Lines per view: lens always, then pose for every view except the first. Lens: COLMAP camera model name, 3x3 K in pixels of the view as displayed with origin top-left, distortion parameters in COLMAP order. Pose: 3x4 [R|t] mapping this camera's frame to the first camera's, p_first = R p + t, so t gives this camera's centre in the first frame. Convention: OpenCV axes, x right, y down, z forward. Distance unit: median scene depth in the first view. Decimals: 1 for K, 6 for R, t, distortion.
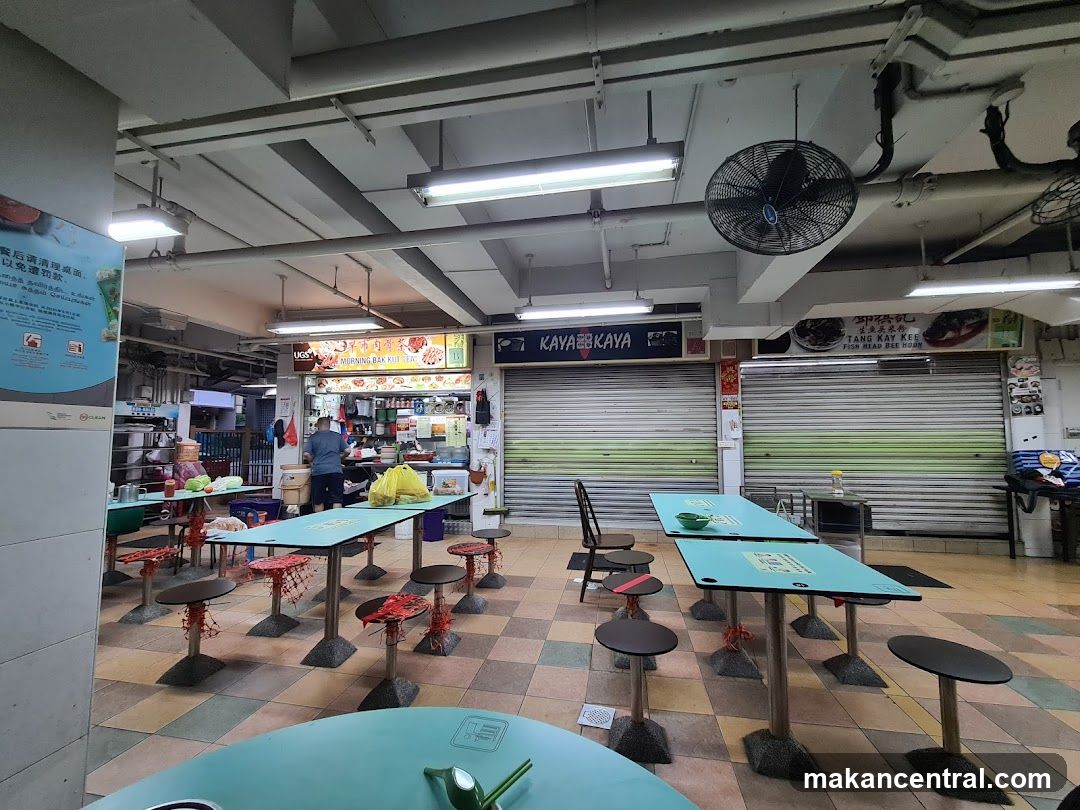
lens RADIAL K [[441.0, 0, 536.0], [0, 441.0, 410.4], [0, 0, 1]] dist [0.016463, -0.000191]
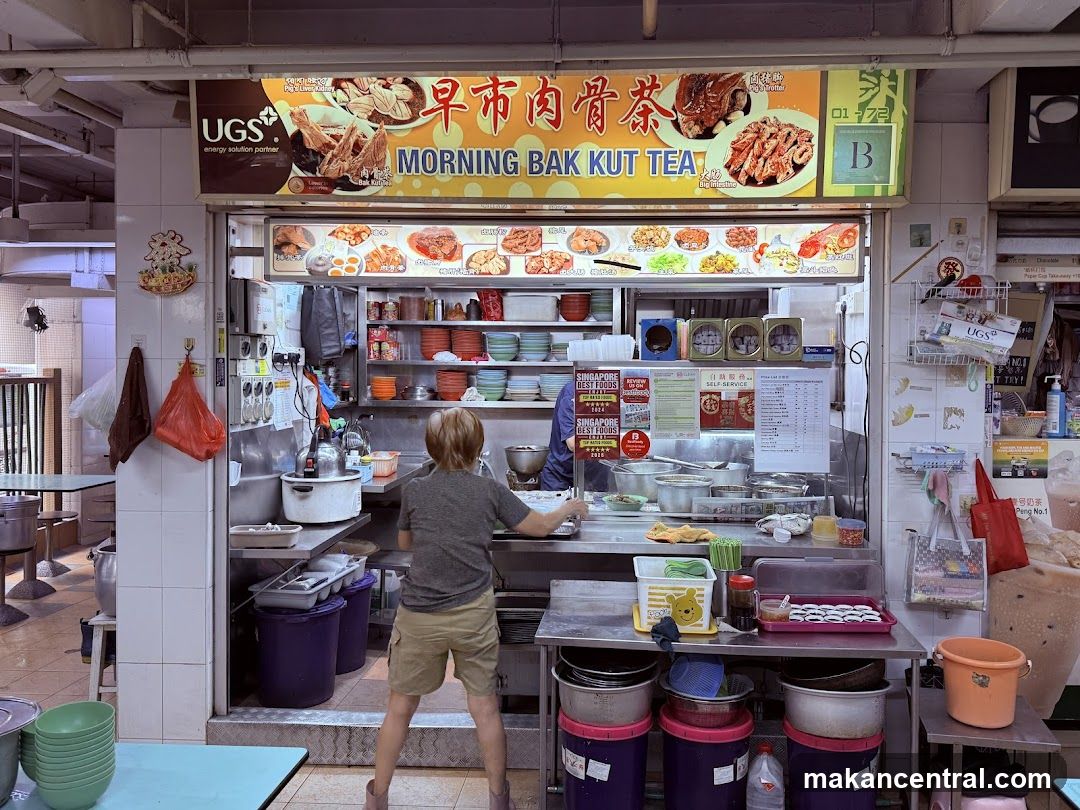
lens RADIAL K [[847.9, 0, 589.3], [0, 847.9, 386.0], [0, 0, 1]] dist [0.119308, -0.172067]
pose [[0.989800, 0.004220, 0.142401, -0.402544], [-0.017736, 0.995435, 0.093782, -0.027174], [-0.141355, -0.095351, 0.985356, 0.466534]]
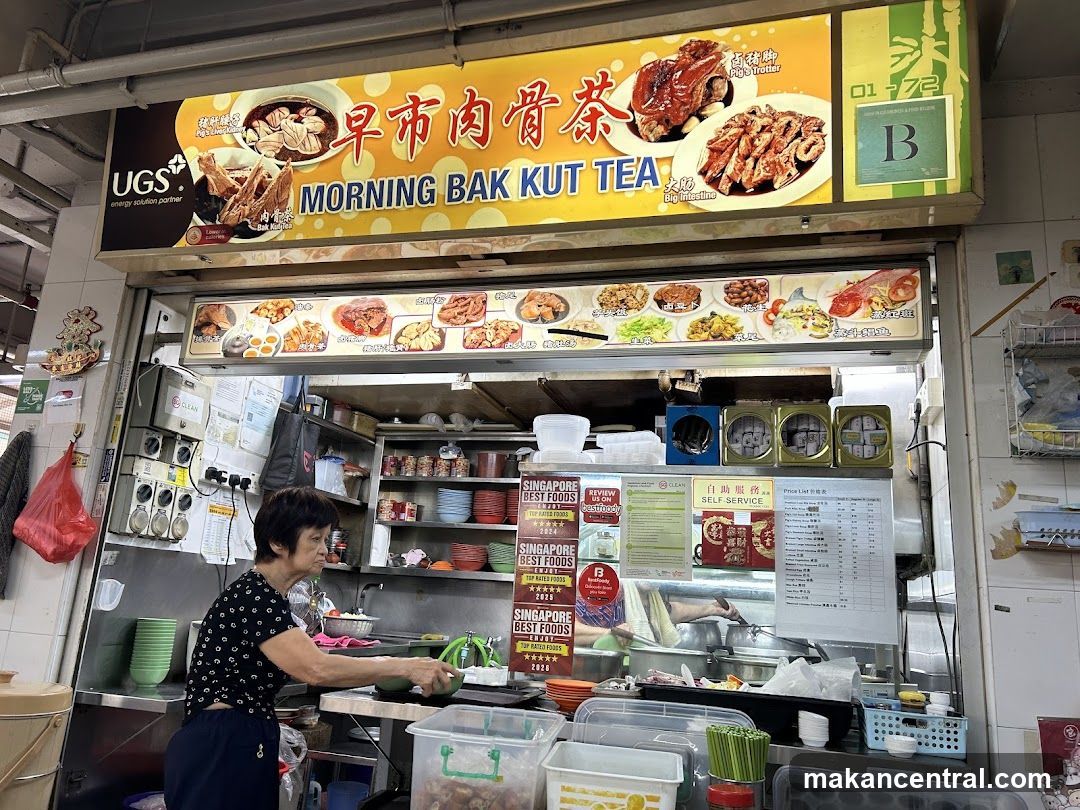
lens RADIAL K [[812.5, 0, 535.3], [0, 812.5, 409.1], [0, 0, 1]] dist [0.045085, -0.032530]
pose [[0.992886, 0.044290, -0.110521, -0.277357], [-0.063019, 0.983045, -0.172193, 0.054336], [0.101021, 0.177933, 0.978844, 0.635827]]
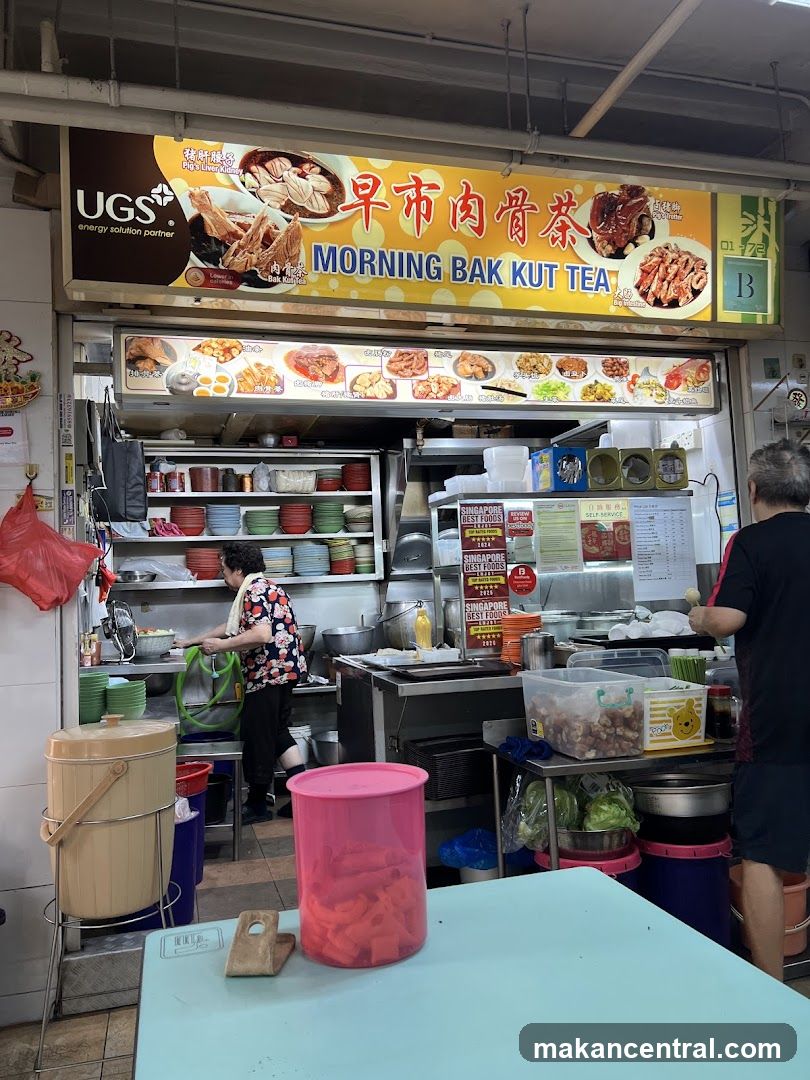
lens RADIAL K [[812.5, 0, 401.7], [0, 812.5, 534.5], [0, 0, 1]] dist [0.045085, -0.032530]
pose [[0.891722, -0.005209, 0.452554, -0.601290], [0.011756, 0.999863, -0.011655, 0.043111], [-0.452432, 0.015714, 0.891661, 0.594435]]
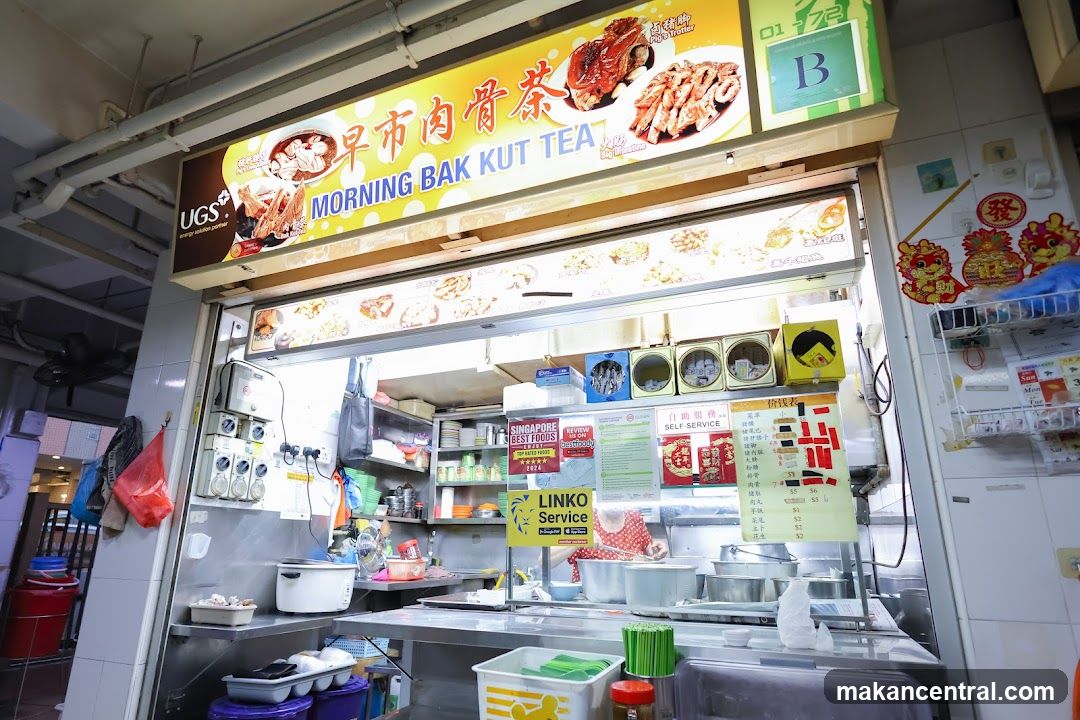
lens RADIAL K [[584.7, 0, 526.5], [0, 584.7, 391.4], [0, 0, 1]] dist [-0.007441, 0.010897]
pose [[0.976300, -0.041423, -0.212420, -0.244587], [-0.003391, 0.978464, -0.206388, 0.070293], [0.216395, 0.202217, 0.955134, 0.716527]]
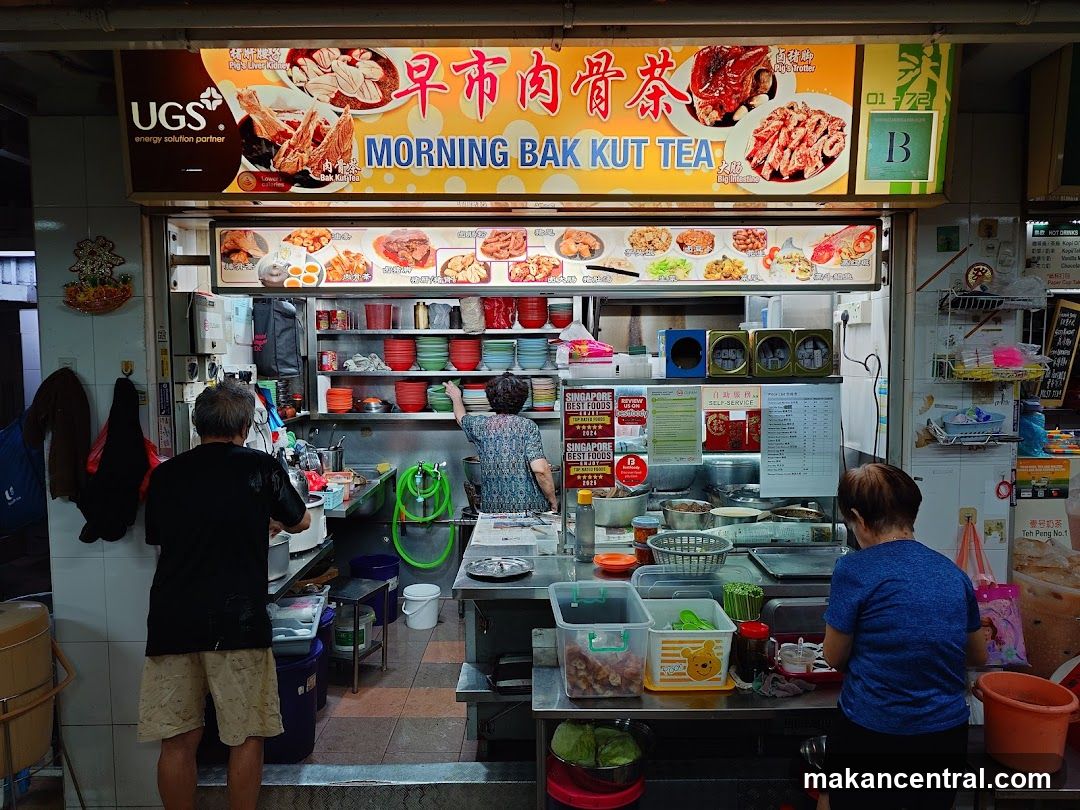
lens RADIAL K [[761.8, 0, 550.7], [0, 761.8, 414.0], [0, 0, 1]] dist [-0.011009, 0.026081]
pose [[0.979513, -0.018917, 0.200491, -0.431840], [-0.009510, 0.990122, 0.139884, -0.033837], [-0.201157, -0.138925, 0.969658, 0.588601]]
